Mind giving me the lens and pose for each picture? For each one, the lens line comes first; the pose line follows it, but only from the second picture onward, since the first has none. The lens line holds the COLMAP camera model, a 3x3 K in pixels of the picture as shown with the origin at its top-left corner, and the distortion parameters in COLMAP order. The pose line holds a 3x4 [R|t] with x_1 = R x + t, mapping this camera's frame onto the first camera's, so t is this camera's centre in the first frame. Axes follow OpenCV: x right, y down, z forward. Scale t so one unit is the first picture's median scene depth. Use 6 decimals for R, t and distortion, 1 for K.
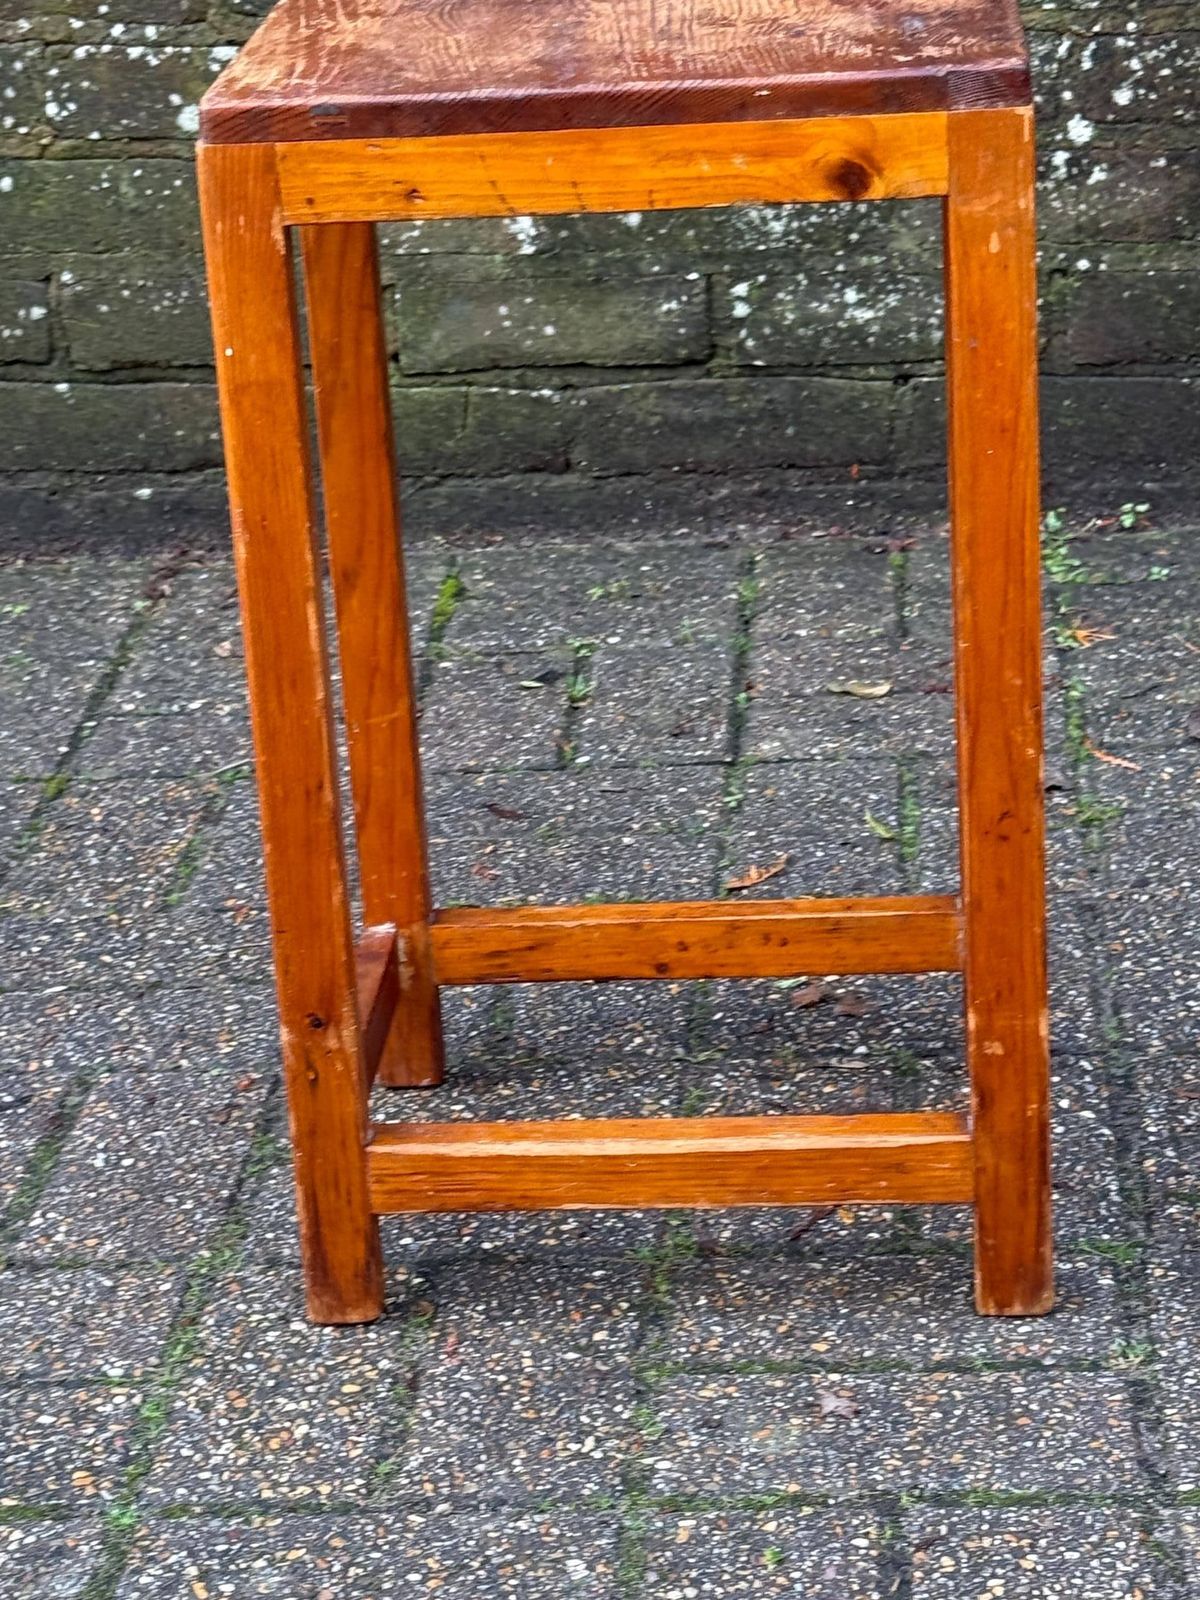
lens RADIAL K [[3759.0, 0, 579.8], [0, 3759.0, 834.3], [0, 0, 1]] dist [0.137029, 0.000000]
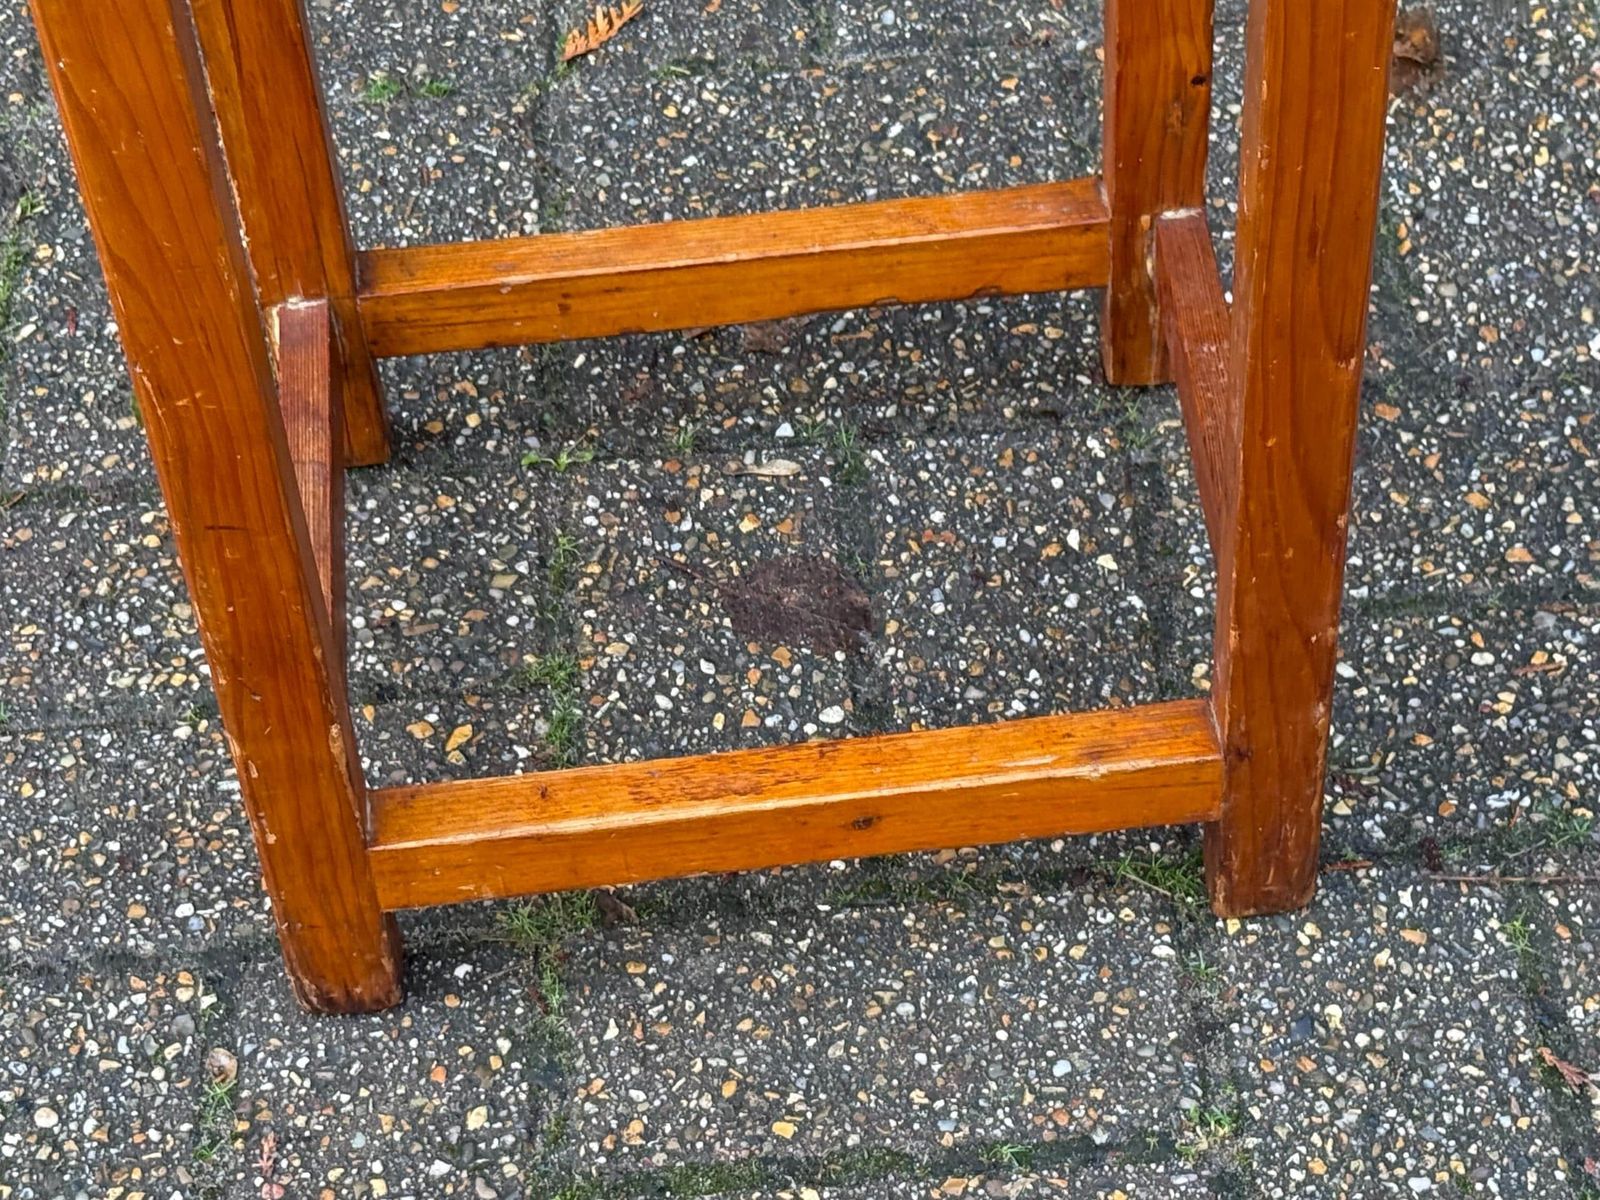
lens RADIAL K [[3759.0, 0, 794.3], [0, 3759.0, 609.2], [0, 0, 1]] dist [0.137029, 0.000000]
pose [[0.991535, -0.096593, 0.086761, 0.010759], [0.047060, 0.890159, 0.453213, -0.237031], [-0.121008, -0.445294, 0.887170, 0.344472]]
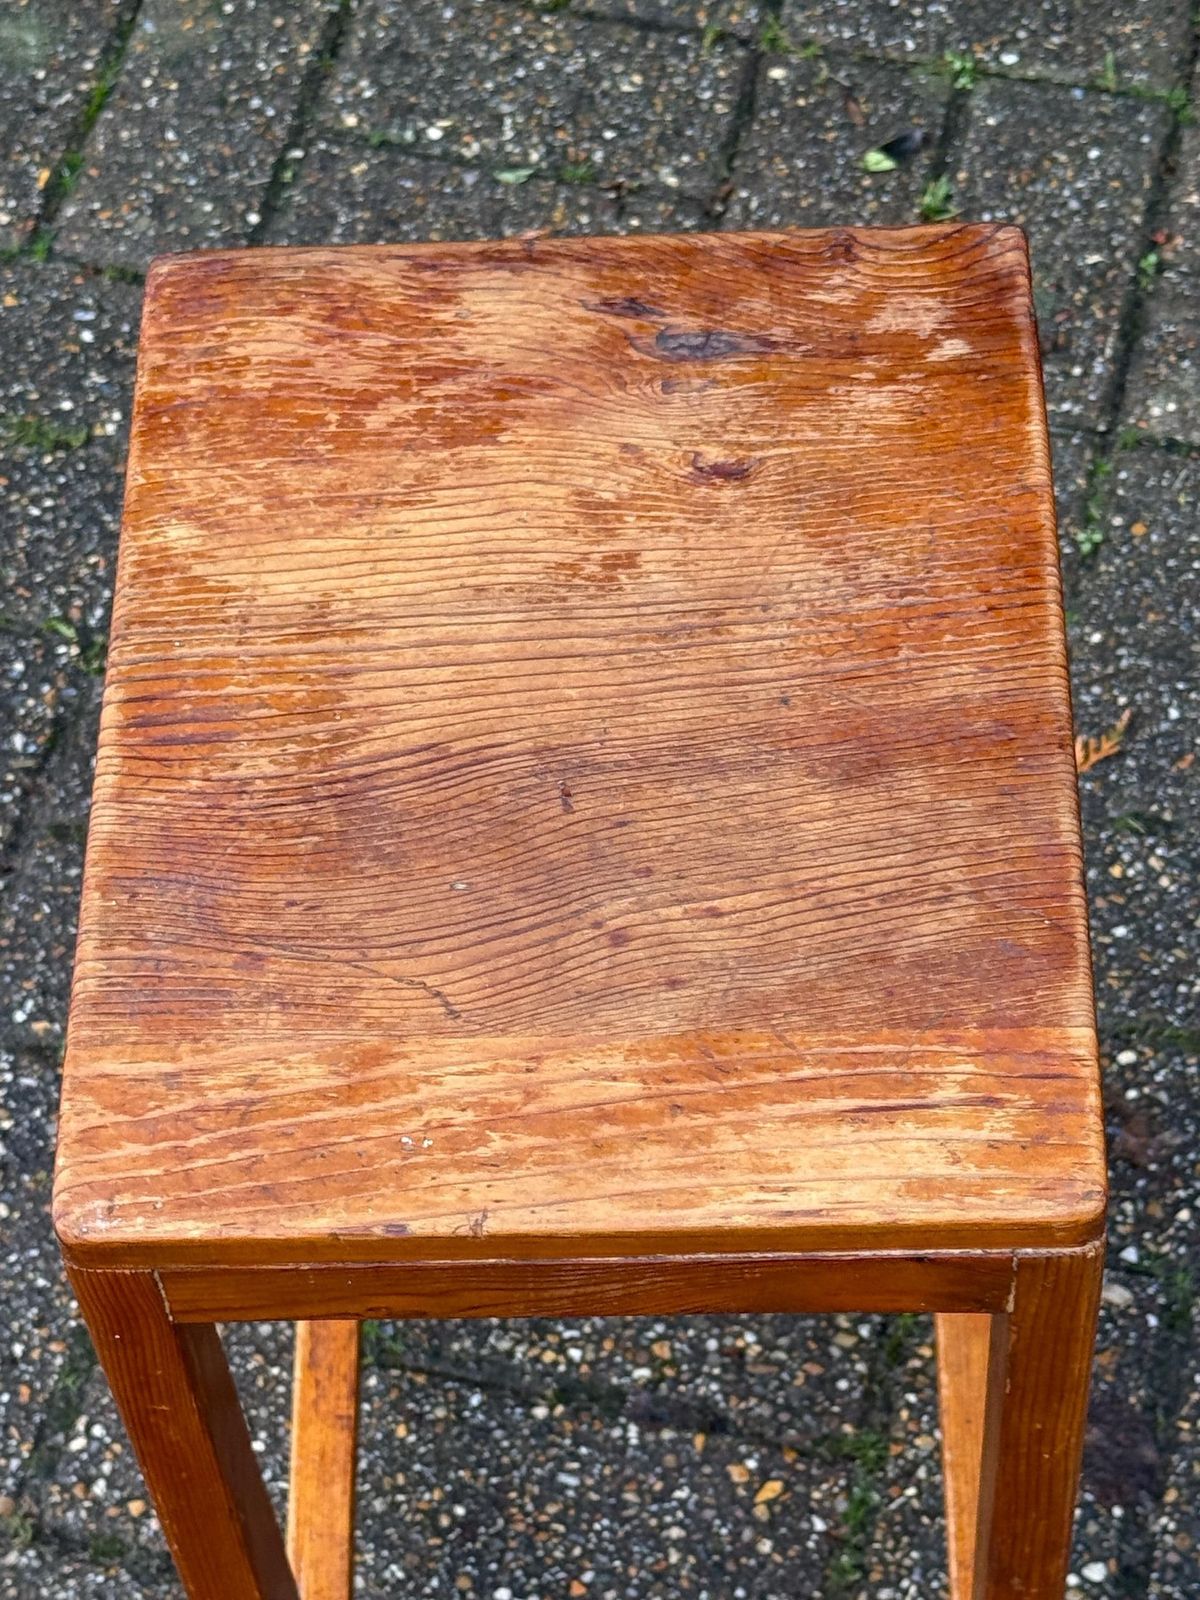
lens RADIAL K [[3759.0, 0, 591.6], [0, 3759.0, 877.9], [0, 0, 1]] dist [0.137029, 0.000000]
pose [[0.985704, 0.152305, -0.072046, 0.008222], [-0.080727, 0.802256, 0.591497, -0.464501], [0.147888, -0.577225, 0.803082, 0.388980]]
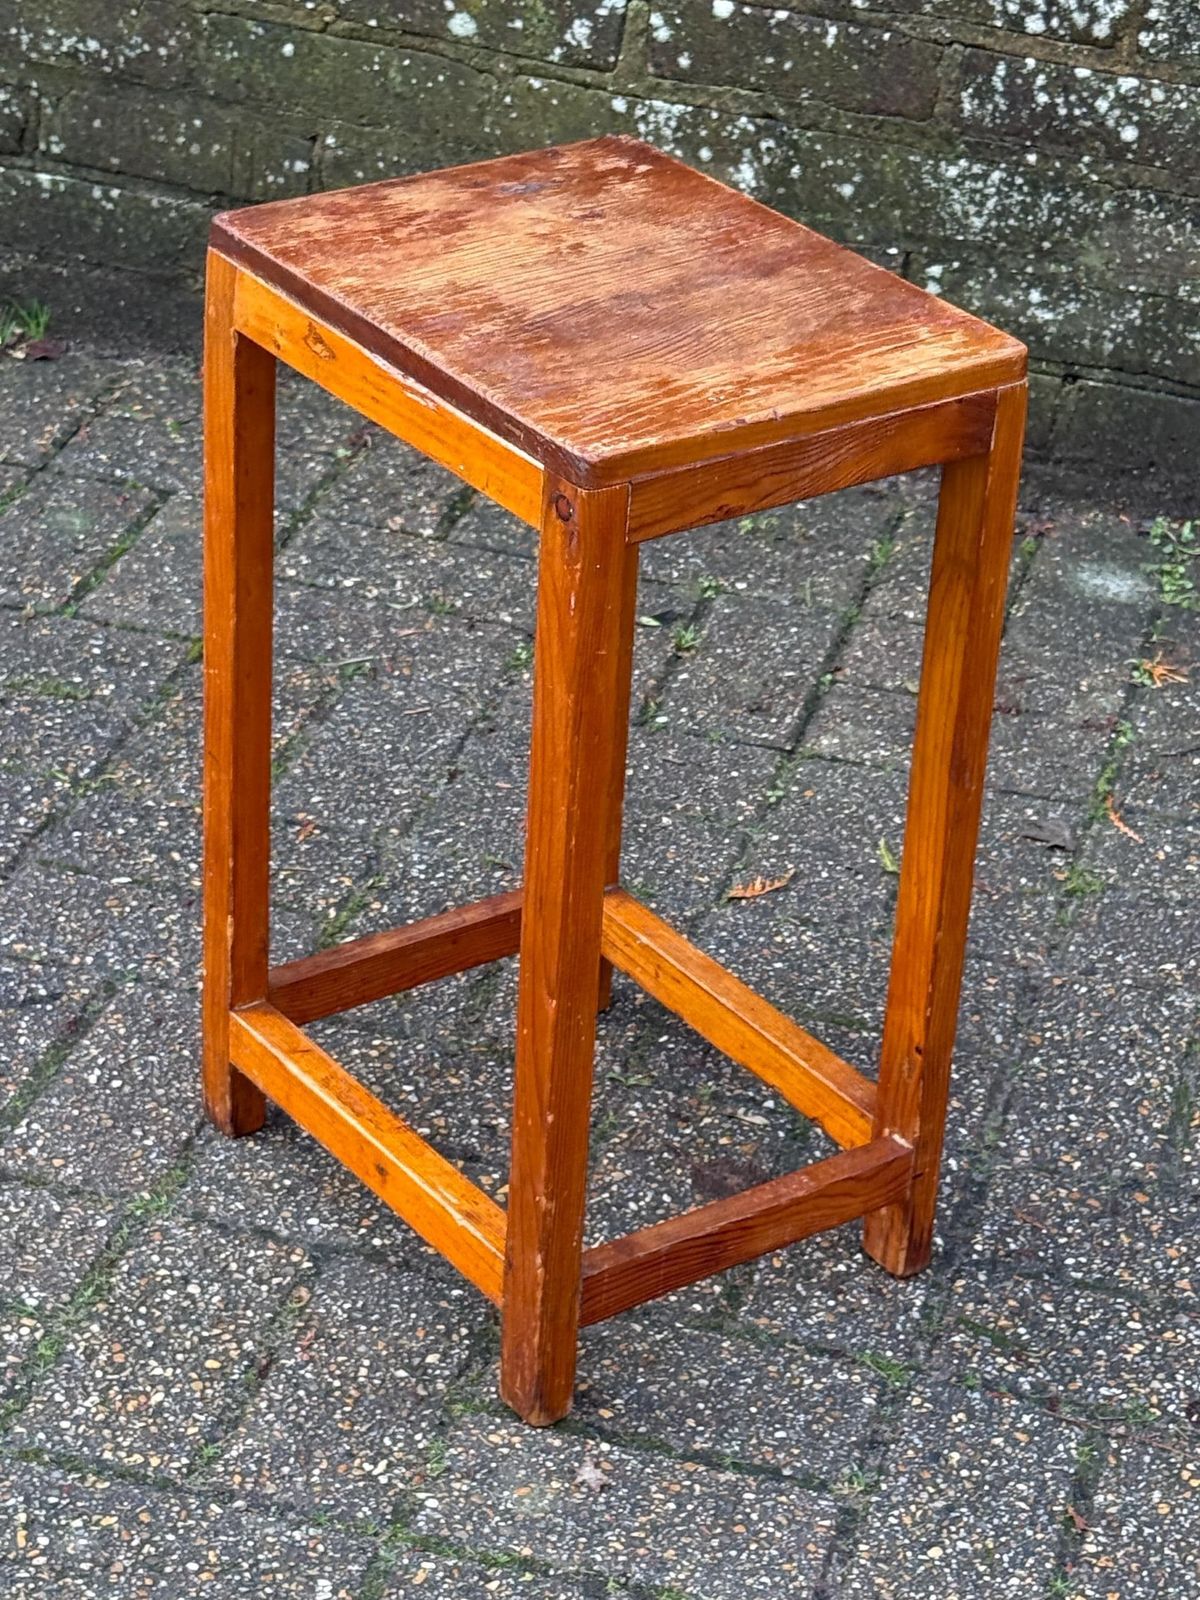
lens RADIAL K [[3759.0, 0, 628.1], [0, 3759.0, 809.2], [0, 0, 1]] dist [0.137029, 0.000000]
pose [[0.975136, 0.199270, -0.096956, 0.125012], [-0.183625, 0.971503, 0.149882, -0.190896], [0.124060, -0.128352, 0.983938, -0.112206]]
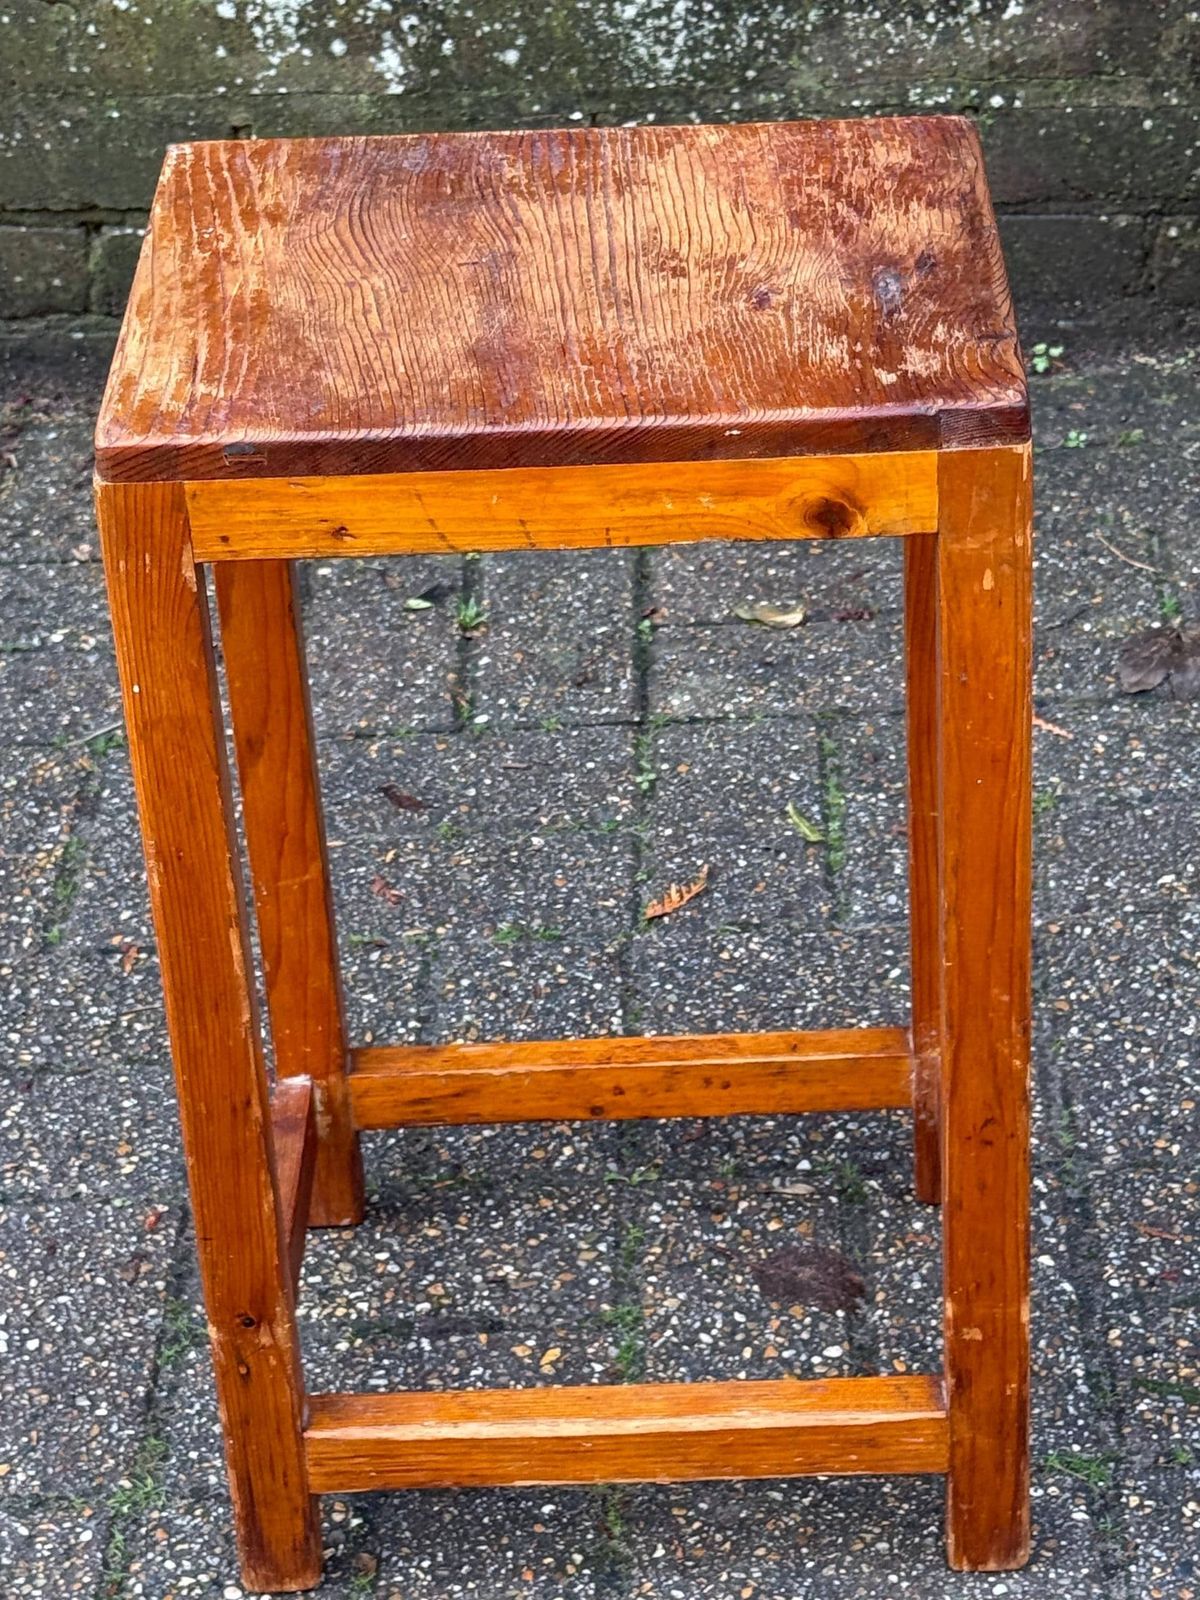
lens RADIAL K [[3759.0, 0, 650.5], [0, 3759.0, 794.3], [0, 0, 1]] dist [0.137029, 0.000000]
pose [[0.997362, -0.027861, 0.067034, -0.024868], [0.015208, 0.983119, 0.182334, -0.207455], [-0.070982, -0.180834, 0.980949, 0.087192]]
